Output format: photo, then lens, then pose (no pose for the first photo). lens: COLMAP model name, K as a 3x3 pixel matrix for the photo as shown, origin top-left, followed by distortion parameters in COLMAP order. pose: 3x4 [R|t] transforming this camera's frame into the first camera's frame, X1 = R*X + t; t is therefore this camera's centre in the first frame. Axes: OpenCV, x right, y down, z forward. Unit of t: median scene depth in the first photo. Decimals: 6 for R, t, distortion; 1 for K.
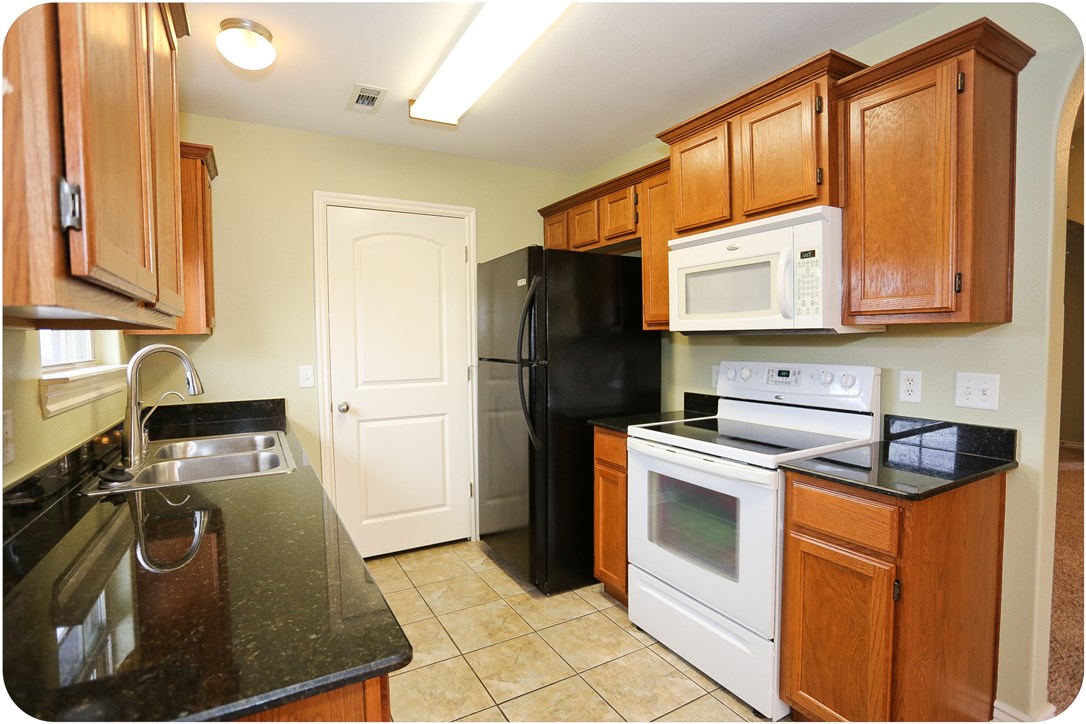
lens RADIAL K [[528.9, 0, 543.1], [0, 528.9, 363.3], [0, 0, 1]] dist [-0.063637, 0.024256]
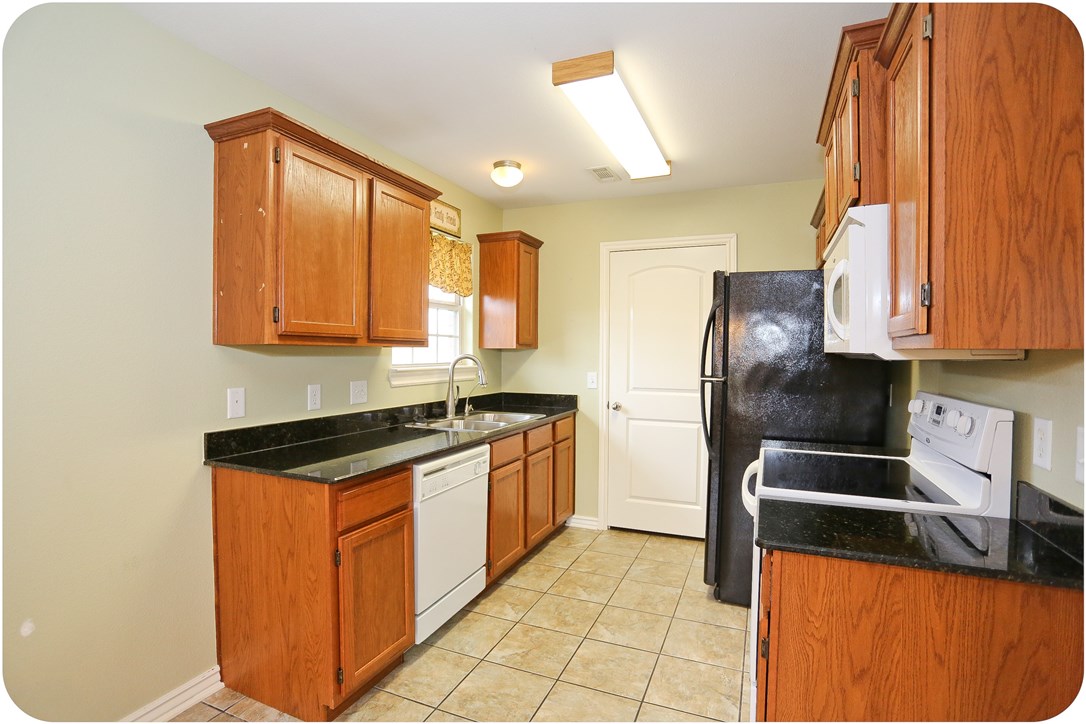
lens RADIAL K [[528.9, 0, 540.7], [0, 528.9, 365.9], [0, 0, 1]] dist [-0.063637, 0.024256]
pose [[0.608025, 0.037430, -0.793035, 0.560738], [-0.050648, 0.998682, 0.008304, -0.018012], [0.792301, 0.035117, 0.609119, 0.058842]]
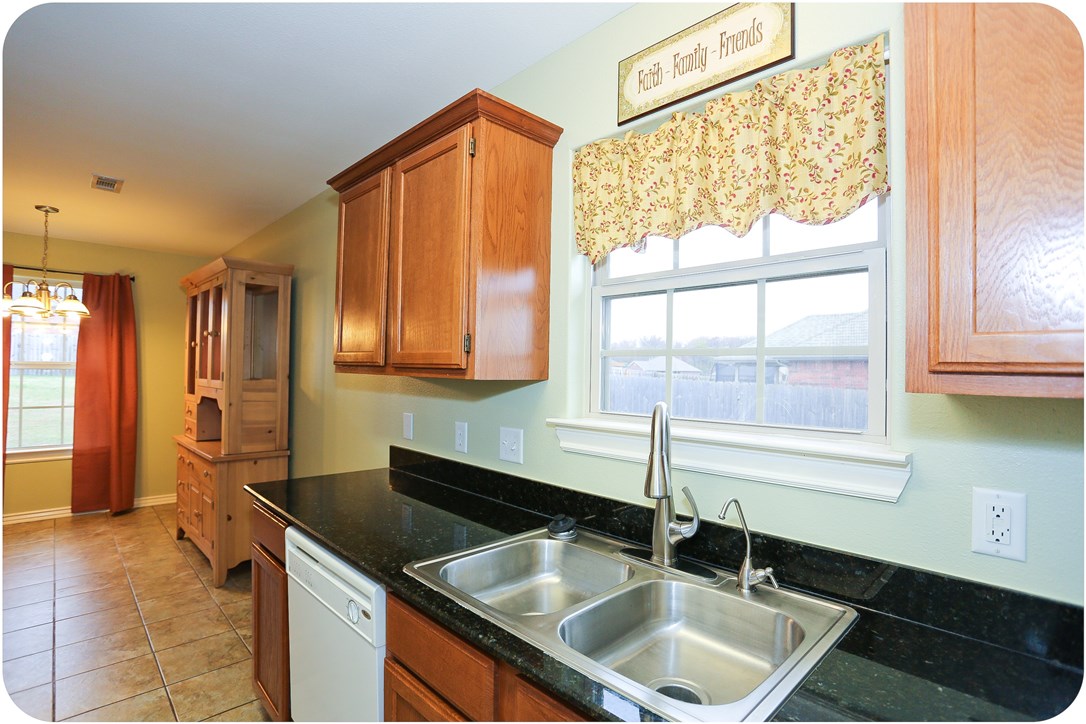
lens RADIAL K [[528.9, 0, 544.9], [0, 528.9, 362.0], [0, 0, 1]] dist [-0.063637, 0.024256]
pose [[-0.967881, -0.006836, -0.251314, -0.288527], [-0.015661, 0.999328, 0.033135, -0.070800], [0.250919, 0.036006, -0.967338, 1.039143]]
